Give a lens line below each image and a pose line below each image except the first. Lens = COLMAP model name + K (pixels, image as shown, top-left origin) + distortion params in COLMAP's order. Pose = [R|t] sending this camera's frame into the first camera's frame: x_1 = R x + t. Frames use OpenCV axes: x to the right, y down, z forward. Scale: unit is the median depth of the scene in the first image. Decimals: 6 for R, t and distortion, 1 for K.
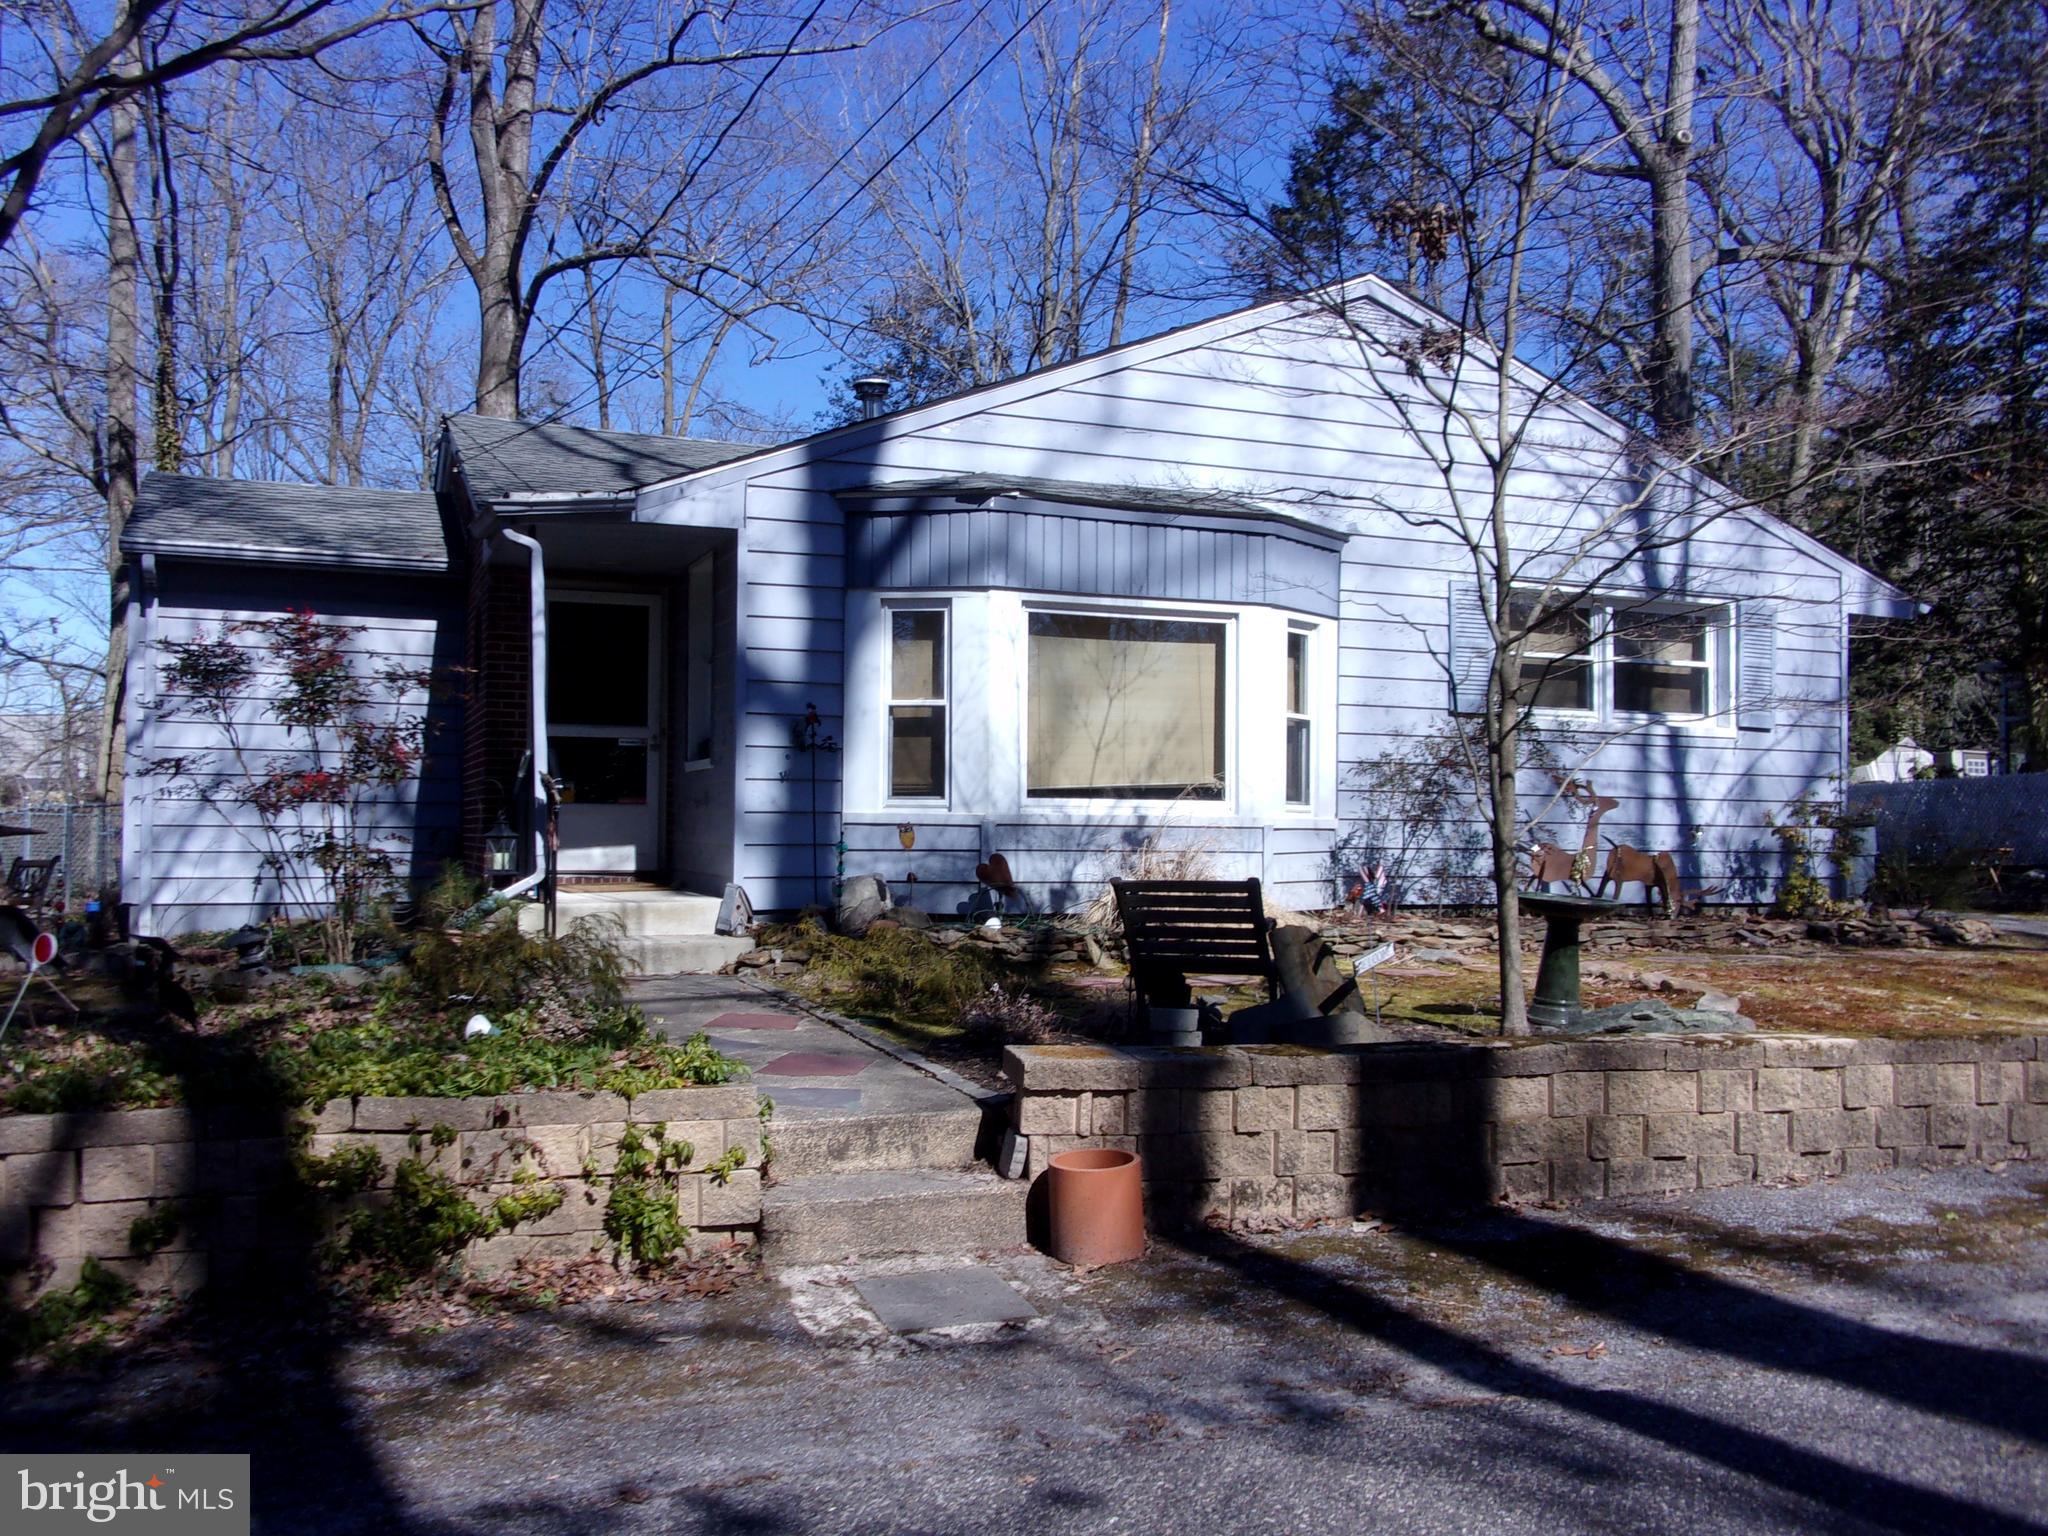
lens RADIAL K [[1693.6, 0, 1061.7], [0, 1693.6, 744.1], [0, 0, 1]] dist [-0.004165, -0.005016]
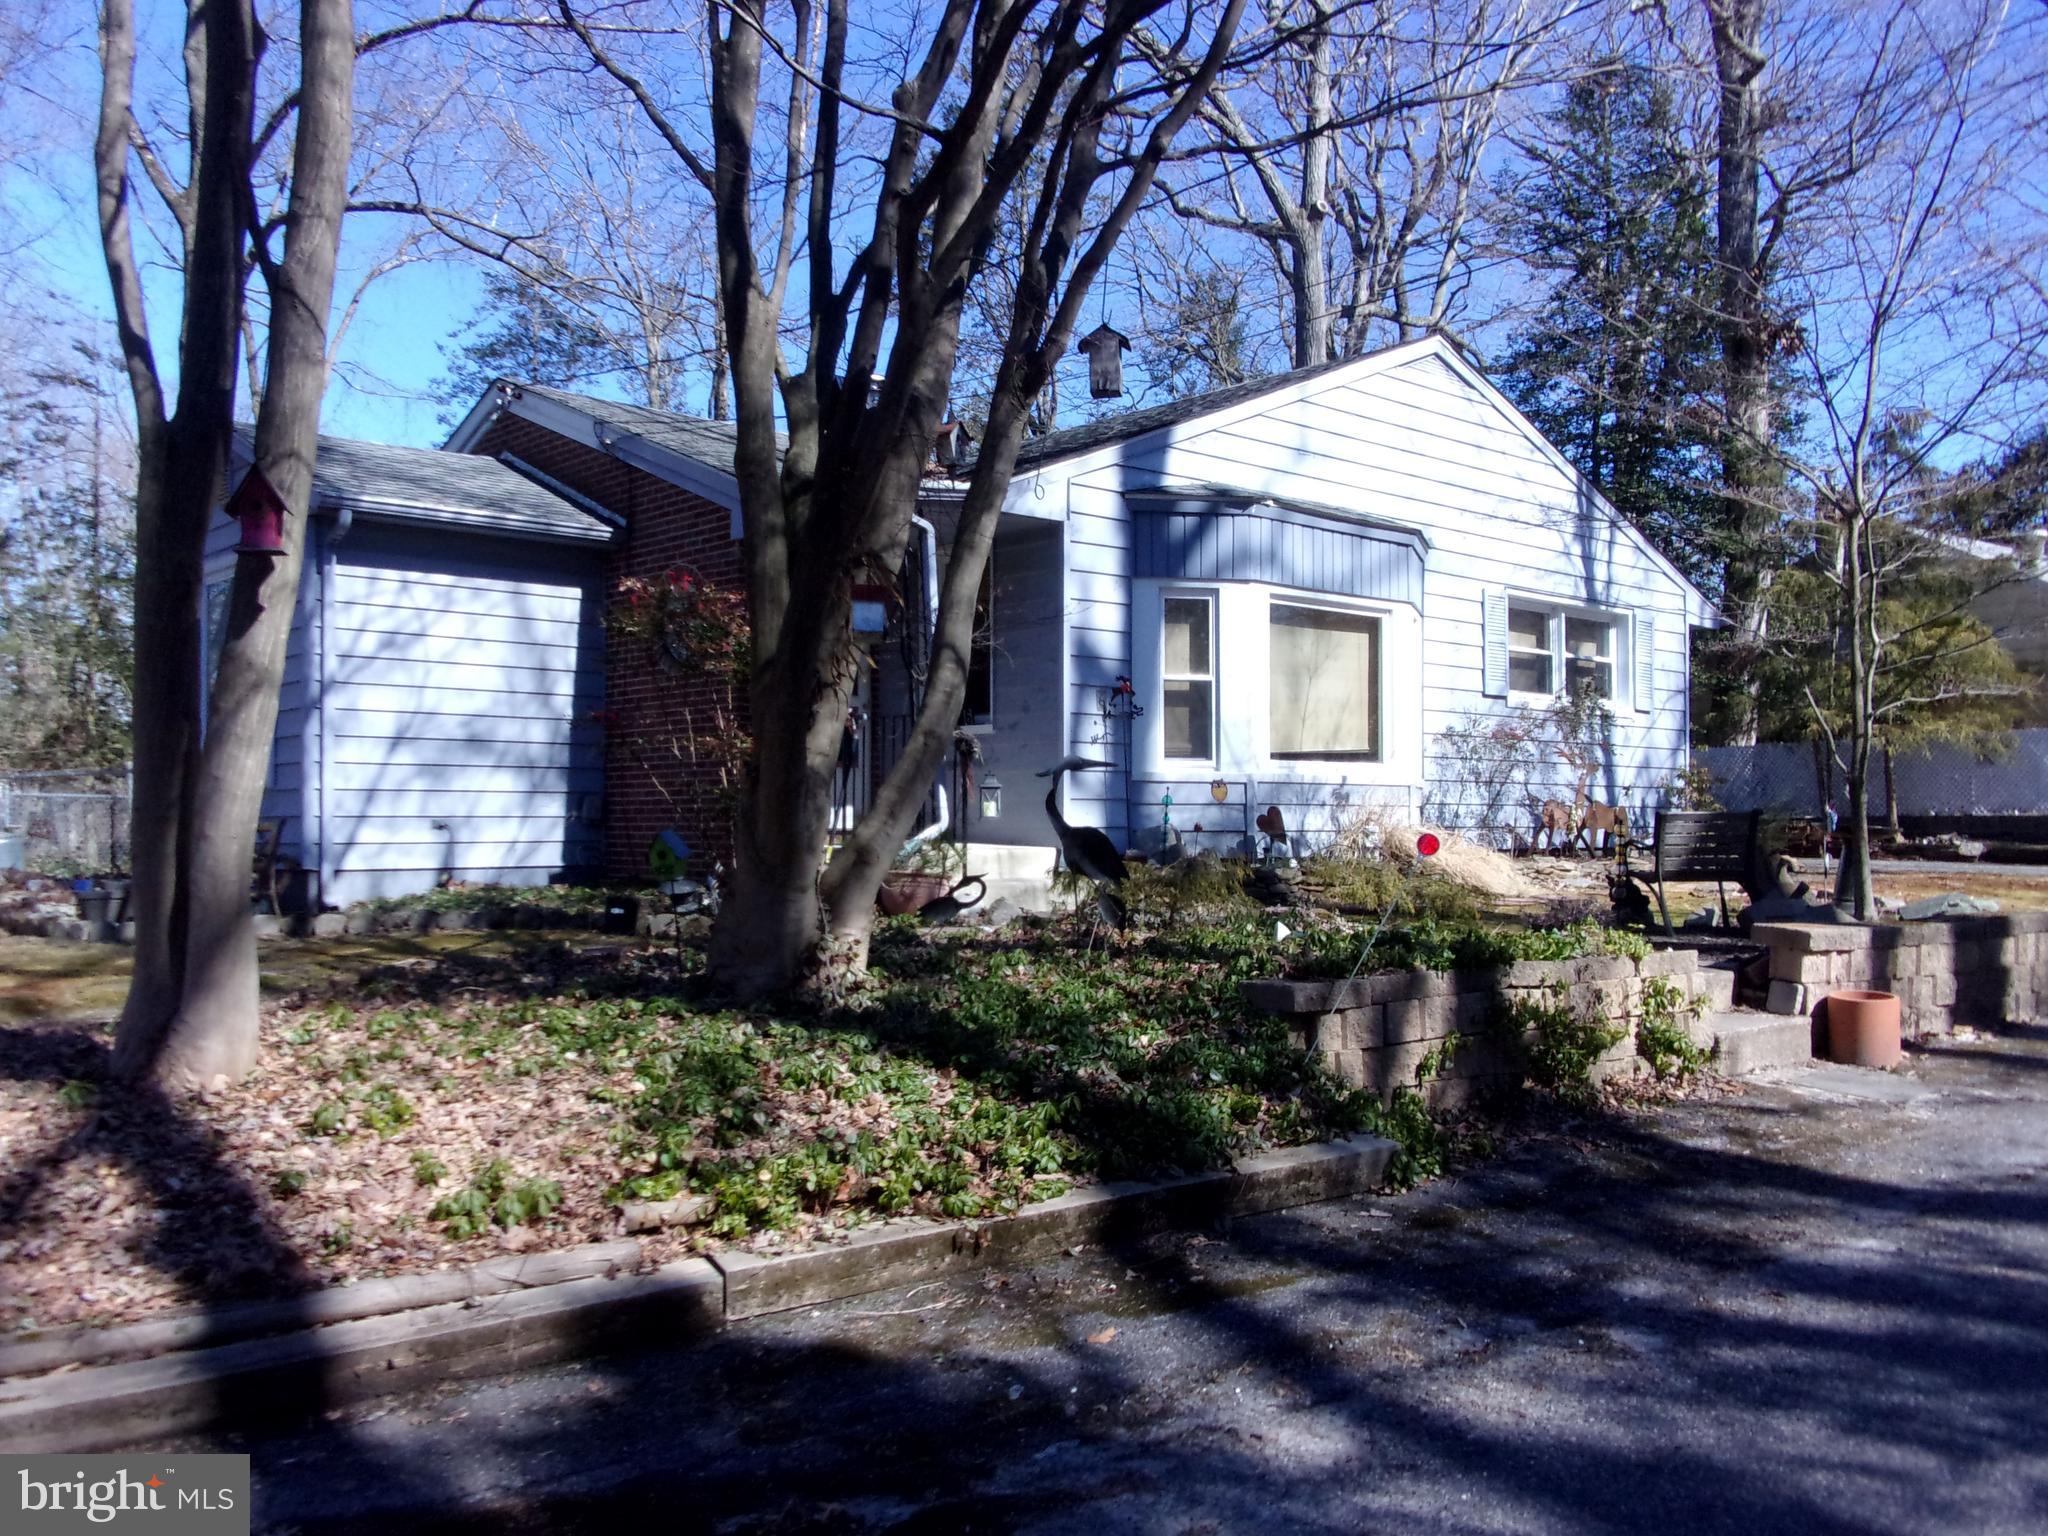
lens RADIAL K [[1671.3, 0, 1008.2], [0, 1671.3, 767.6], [0, 0, 1]] dist [0.021426, -0.067123]
pose [[0.942066, 0.001738, 0.335424, -0.495348], [-0.008539, 0.999787, 0.018802, 0.014192], [-0.335320, -0.020576, 0.941880, -0.036321]]
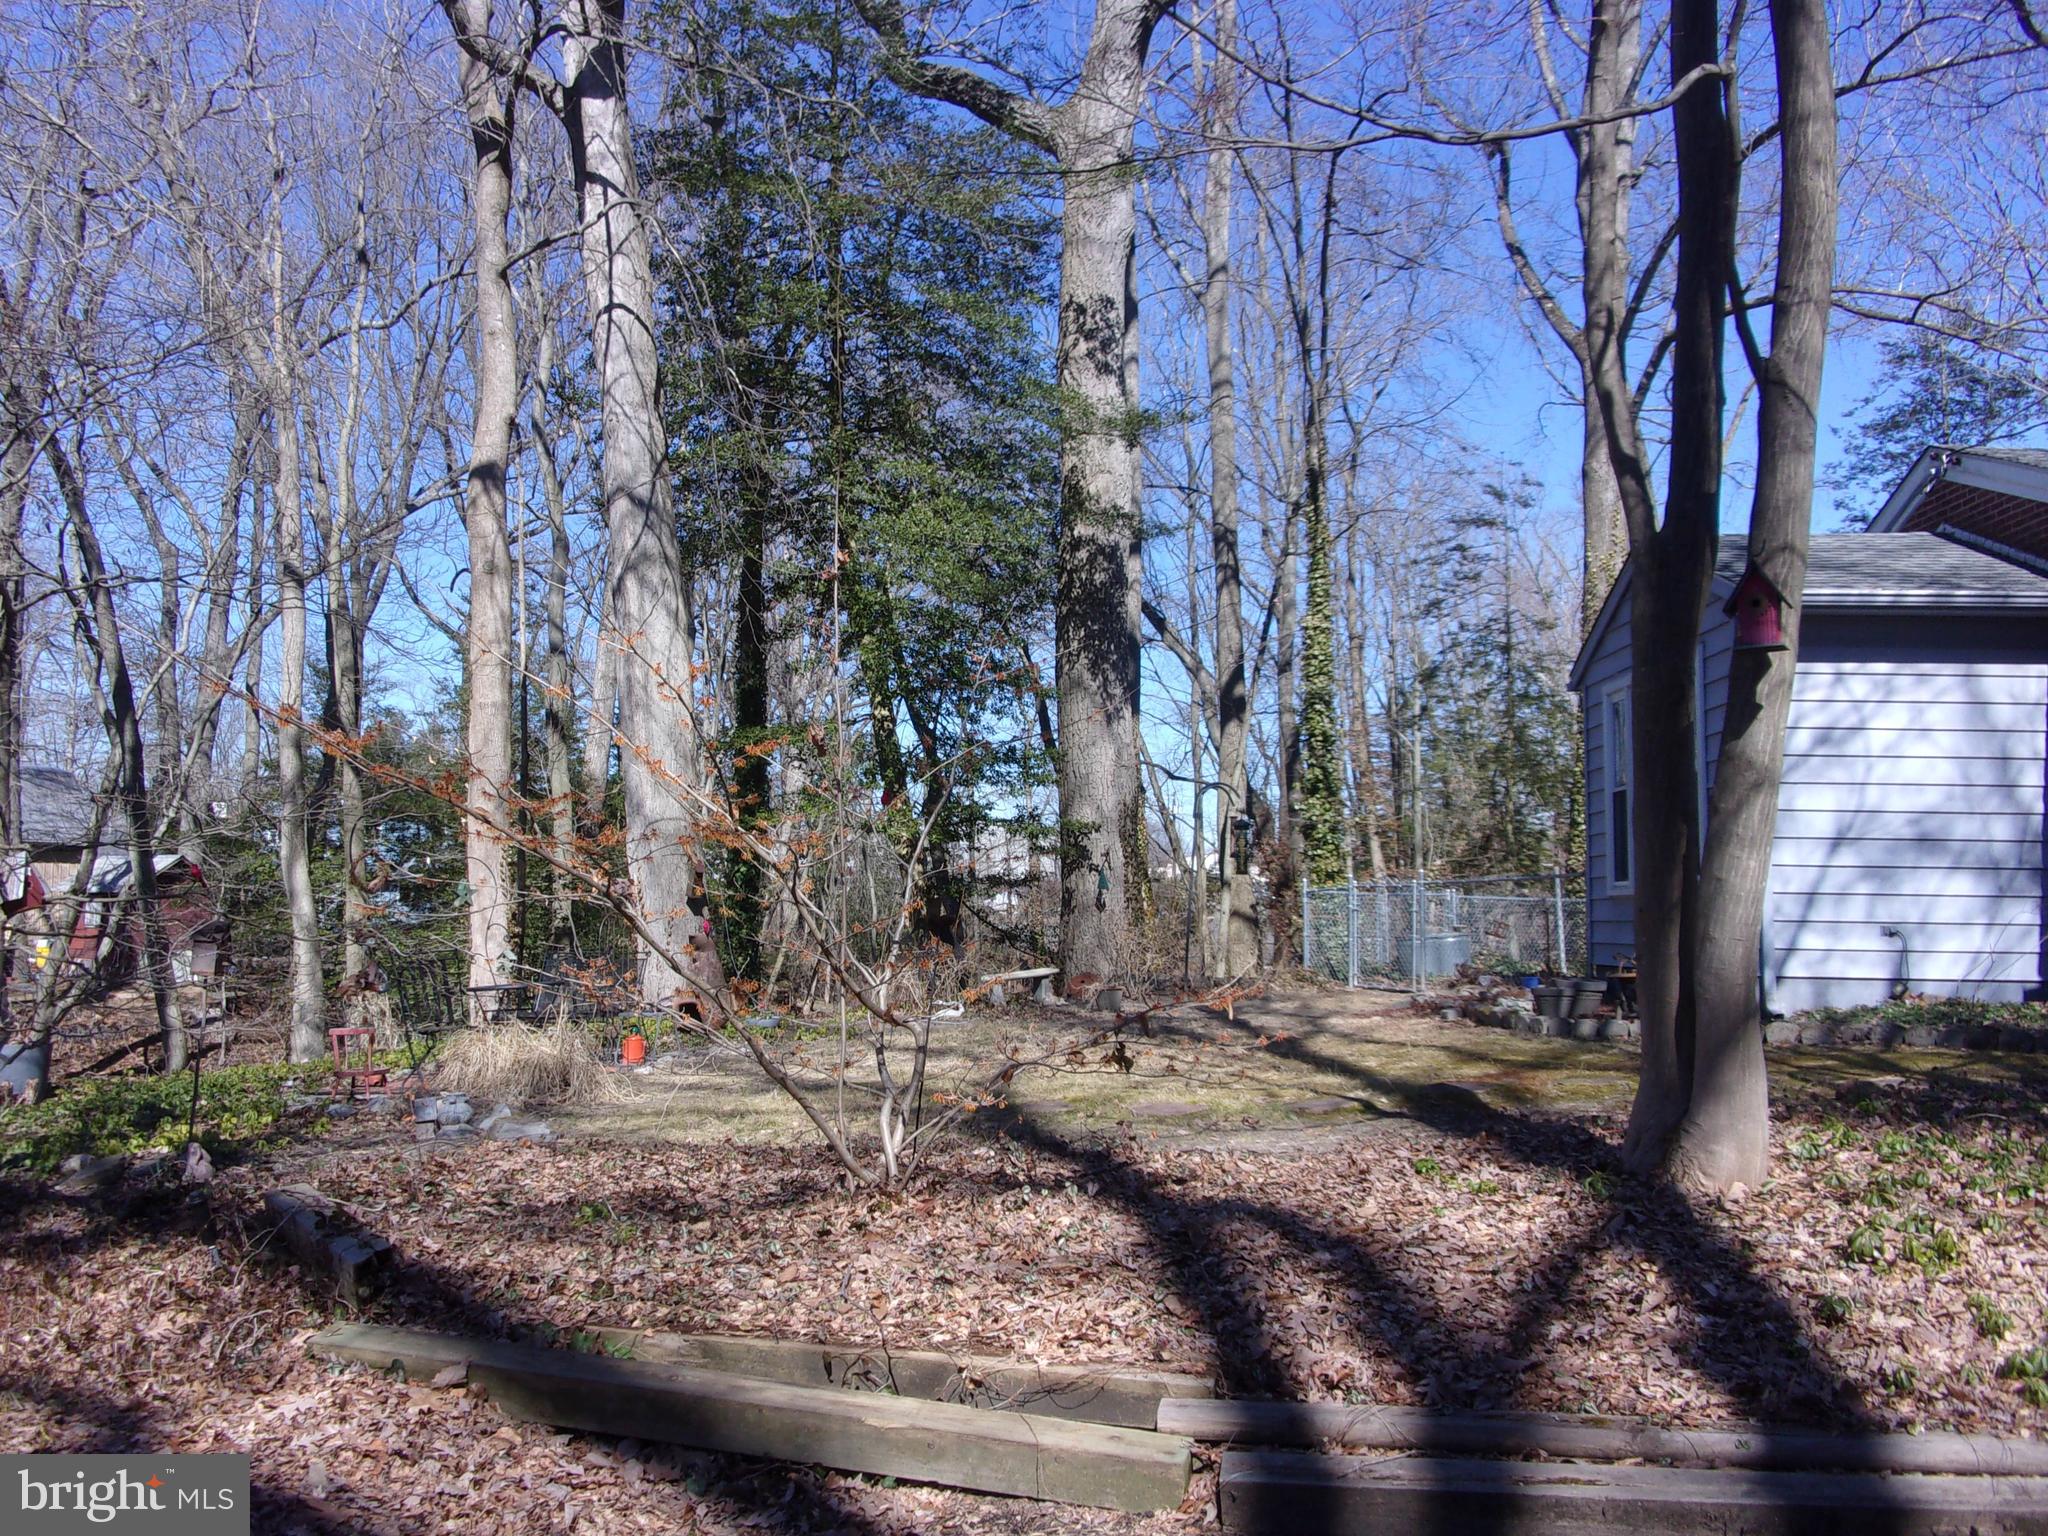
lens RADIAL K [[1671.3, 0, 1008.2], [0, 1671.3, 767.6], [0, 0, 1]] dist [0.021426, -0.067123]
pose [[0.905610, -0.030456, -0.423017, -0.526503], [0.012442, 0.998897, -0.045280, 0.015227], [0.423929, 0.035743, 0.904990, -0.028608]]
